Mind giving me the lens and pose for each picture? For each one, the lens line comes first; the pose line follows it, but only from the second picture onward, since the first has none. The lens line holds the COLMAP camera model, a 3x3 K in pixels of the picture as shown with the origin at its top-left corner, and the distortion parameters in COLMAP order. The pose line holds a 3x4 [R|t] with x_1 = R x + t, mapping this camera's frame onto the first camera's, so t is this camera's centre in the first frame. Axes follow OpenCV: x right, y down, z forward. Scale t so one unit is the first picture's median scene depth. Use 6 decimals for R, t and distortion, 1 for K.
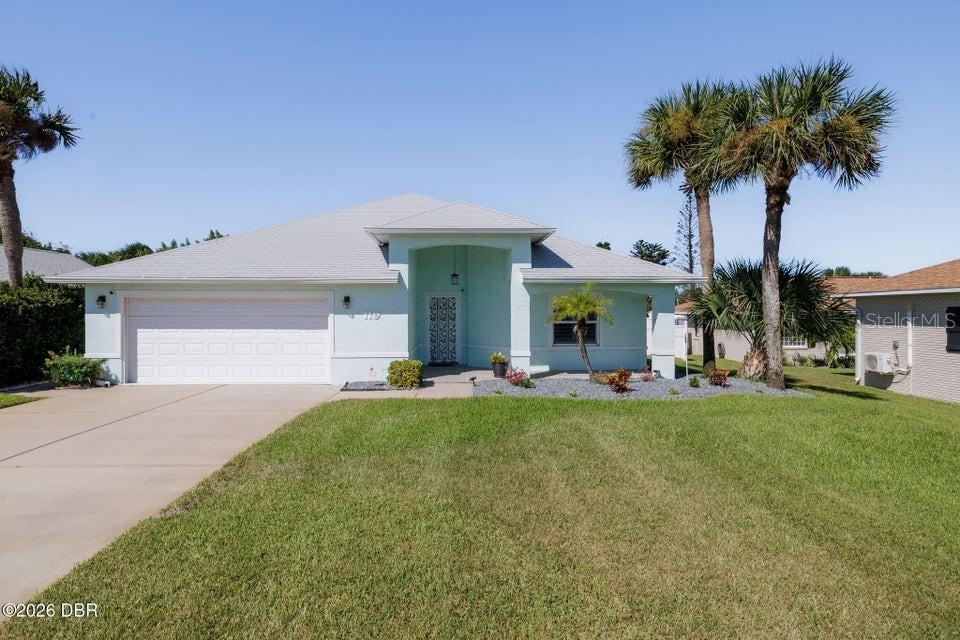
lens RADIAL K [[502.0, 0, 457.5], [0, 502.0, 322.4], [0, 0, 1]] dist [-0.005570, 0.000474]
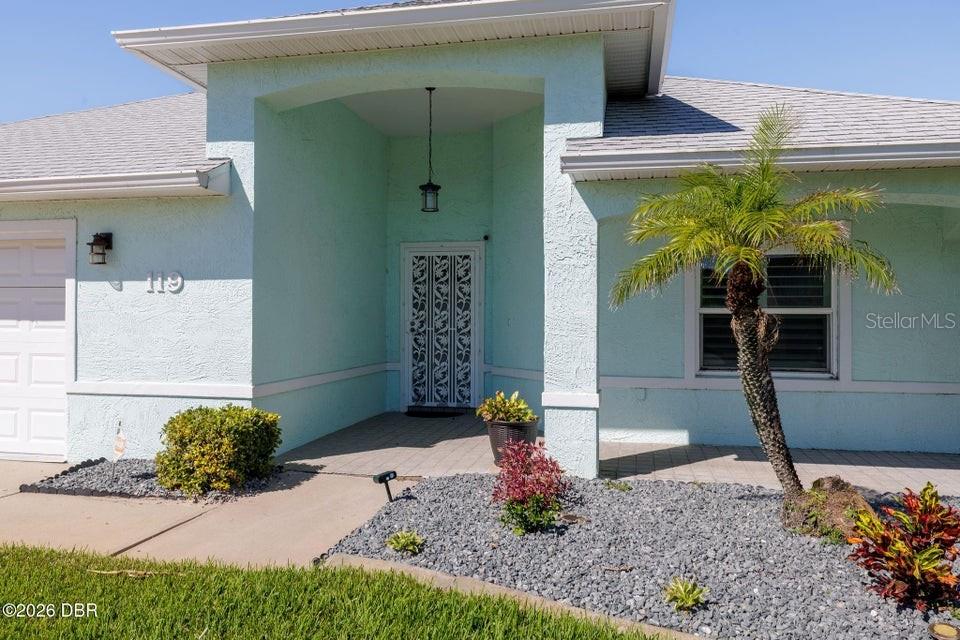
lens RADIAL K [[683.6, 0, 480.0], [0, 683.6, 320.0], [0, 0, 1]] dist [0.002968, 0.001639]
pose [[0.972983, 0.006314, -0.230792, 0.174602], [-0.011110, 0.999748, -0.019485, 0.020853], [0.230611, 0.021523, 0.972808, 0.560671]]
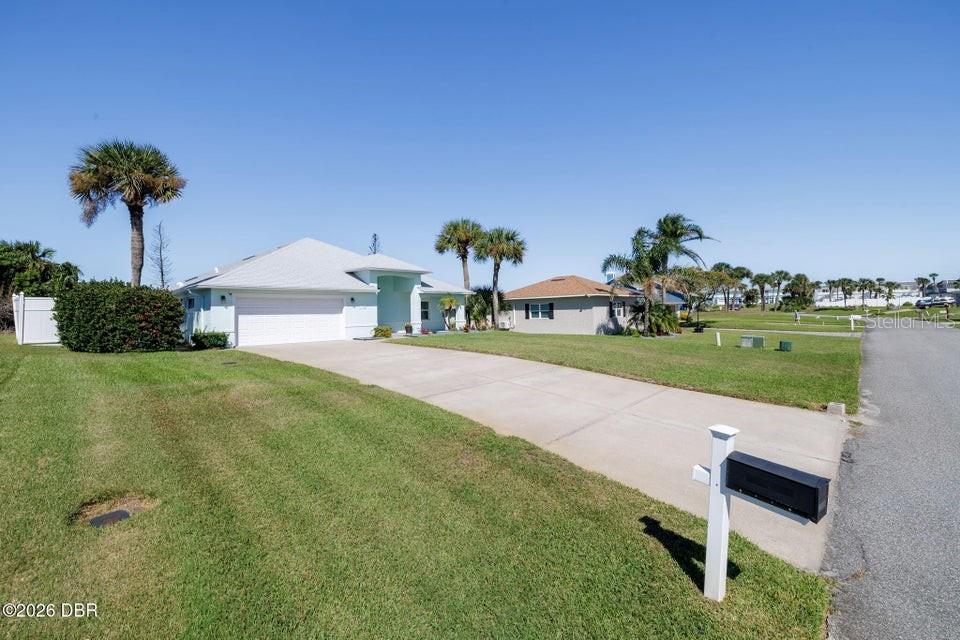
lens RADIAL K [[424.0, 0, 479.7], [0, 424.0, 309.0], [0, 0, 1]] dist [0.000548, -0.000008]
pose [[0.704092, -0.006817, 0.710076, -1.100400], [0.026961, 0.999490, -0.017138, 0.039856], [-0.709597, 0.031212, 0.703916, -0.626377]]
